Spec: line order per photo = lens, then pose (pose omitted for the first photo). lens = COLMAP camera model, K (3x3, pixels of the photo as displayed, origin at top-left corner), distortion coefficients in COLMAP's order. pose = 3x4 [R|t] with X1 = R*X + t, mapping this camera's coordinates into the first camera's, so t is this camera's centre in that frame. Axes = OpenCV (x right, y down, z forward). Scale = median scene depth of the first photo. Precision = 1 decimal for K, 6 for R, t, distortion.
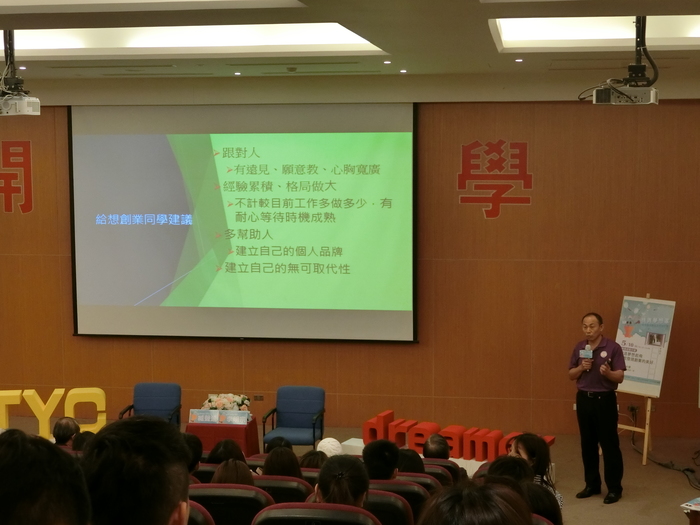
lens RADIAL K [[1142.9, 0, 350.0], [0, 1142.9, 262.5], [0, 0, 1]] dist [-0.006826, -0.025675]
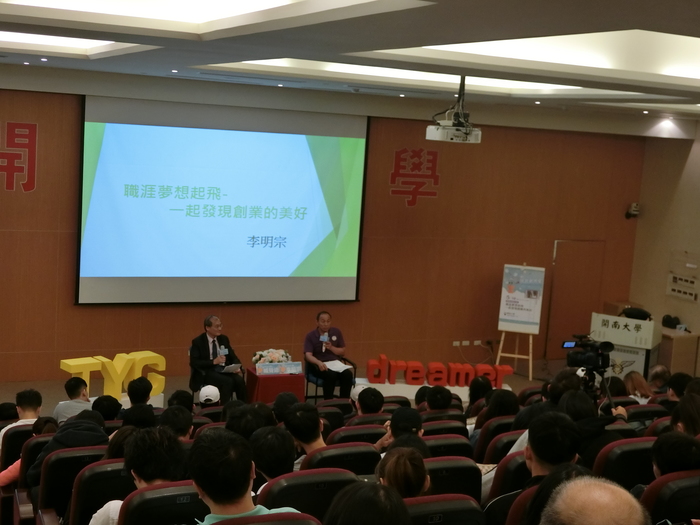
lens RADIAL K [[973.8, 0, 350.0], [0, 973.8, 262.5], [0, 0, 1]] dist [-0.037675, -0.034024]
pose [[0.840444, -0.011995, 0.541766, -0.589726], [-0.013904, 0.998948, 0.043688, -0.023647], [-0.541720, -0.044250, 0.839393, 0.087734]]
